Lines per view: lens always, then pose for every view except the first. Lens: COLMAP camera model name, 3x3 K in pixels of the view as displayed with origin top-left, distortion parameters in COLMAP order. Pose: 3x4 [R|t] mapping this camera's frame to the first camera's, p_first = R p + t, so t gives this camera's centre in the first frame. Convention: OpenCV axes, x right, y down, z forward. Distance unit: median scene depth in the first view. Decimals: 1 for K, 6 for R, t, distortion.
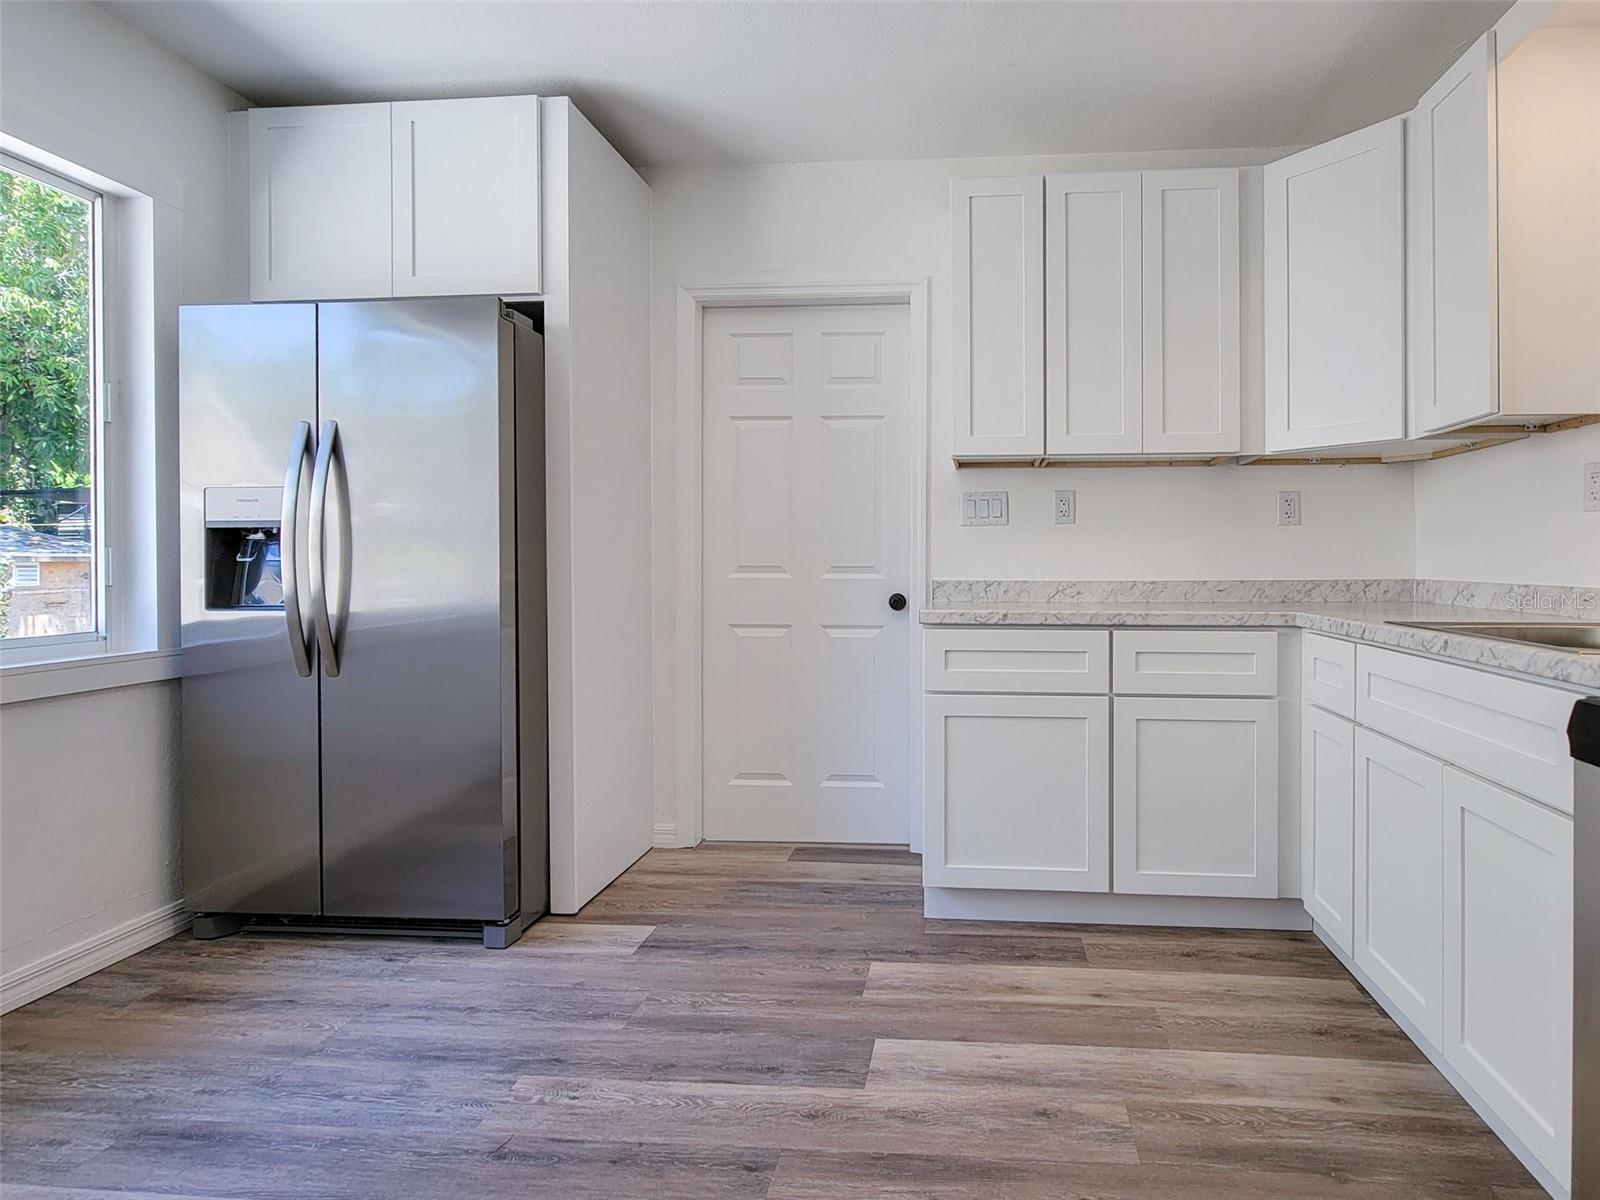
lens RADIAL K [[908.7, 0, 874.3], [0, 908.7, 563.9], [0, 0, 1]] dist [-0.006451, -0.000115]
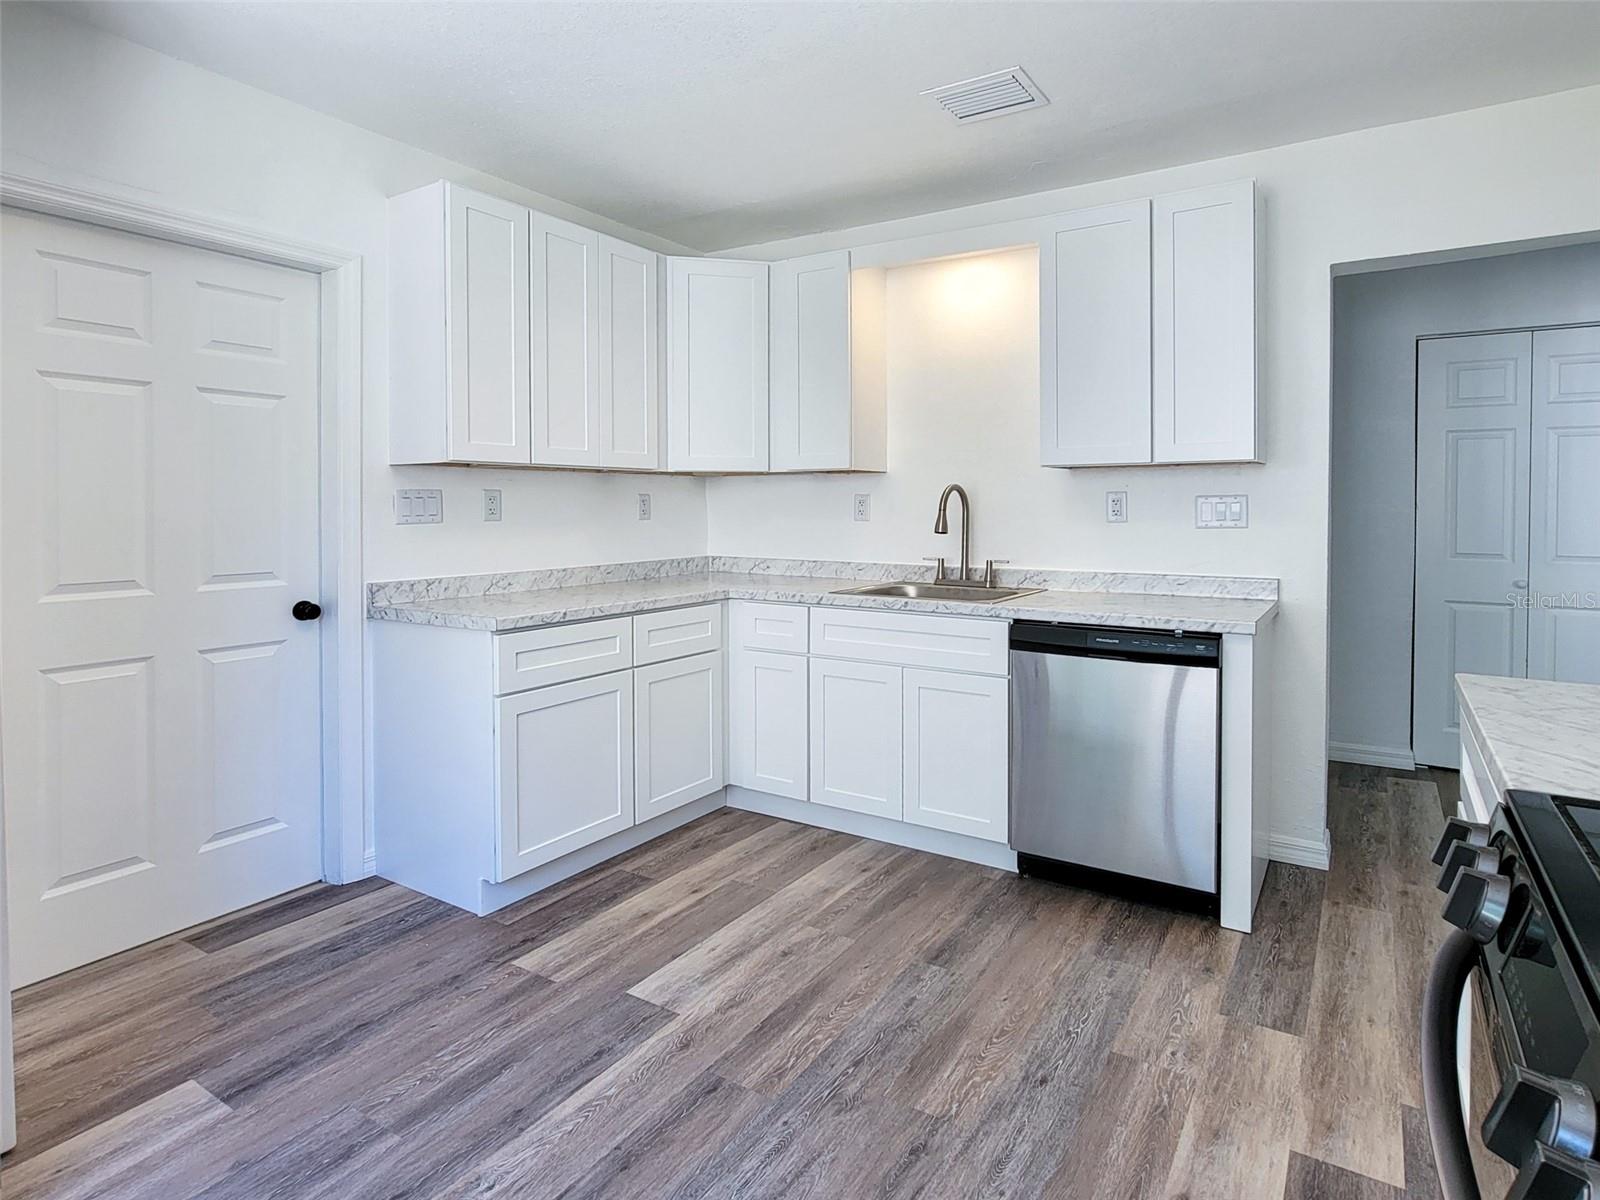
lens RADIAL K [[810.5, 0, 952.0], [0, 810.5, 522.4], [0, 0, 1]] dist [-0.001488, -0.000328]
pose [[0.401201, -0.012537, 0.915904, -0.582876], [0.002711, 0.999918, 0.012499, -0.068064], [-0.915986, -0.002532, 0.401202, 0.151539]]
